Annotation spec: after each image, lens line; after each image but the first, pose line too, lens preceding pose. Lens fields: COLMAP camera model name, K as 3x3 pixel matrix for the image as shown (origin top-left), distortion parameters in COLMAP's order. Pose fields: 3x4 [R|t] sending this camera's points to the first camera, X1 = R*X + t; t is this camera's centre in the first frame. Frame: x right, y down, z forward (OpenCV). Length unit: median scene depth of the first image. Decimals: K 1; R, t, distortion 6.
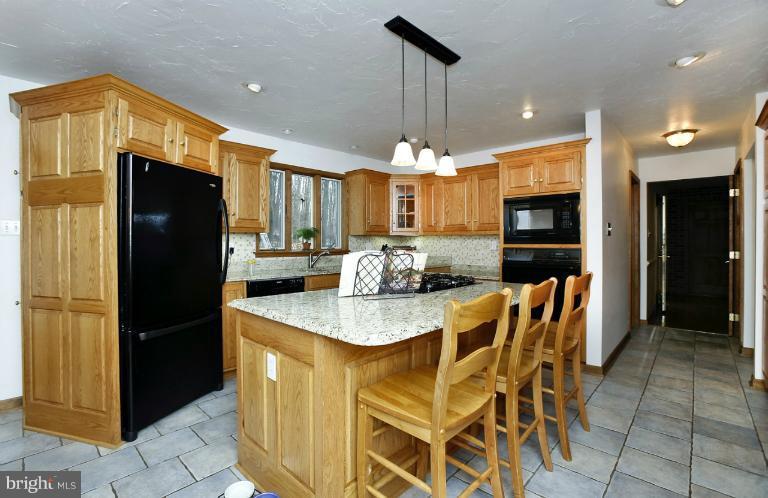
lens RADIAL K [[366.4, 0, 384.0], [0, 366.4, 249.0], [0, 0, 1]] dist [-0.000059, 0.000056]
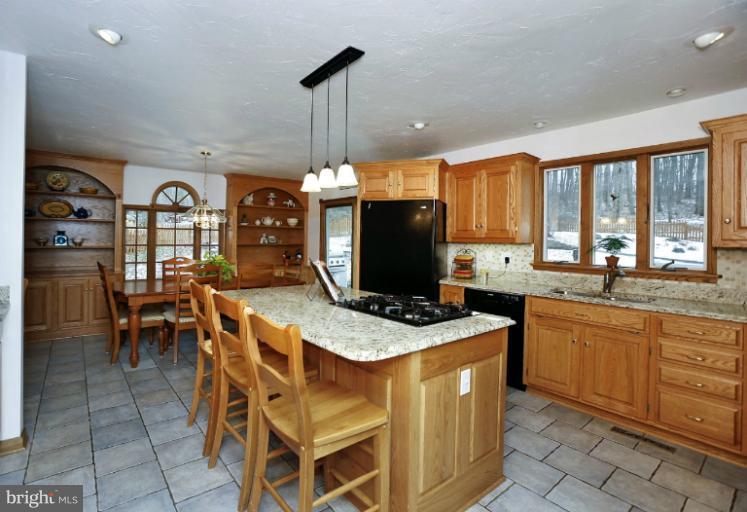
lens RADIAL K [[355.5, 0, 334.6], [0, 355.5, 236.1], [0, 0, 1]] dist [0.001588, 0.000256]
pose [[-0.154423, -0.015817, -0.987878, 0.672852], [-0.039828, 0.999159, -0.009772, -0.035349], [0.987202, 0.037836, -0.154923, 0.704629]]
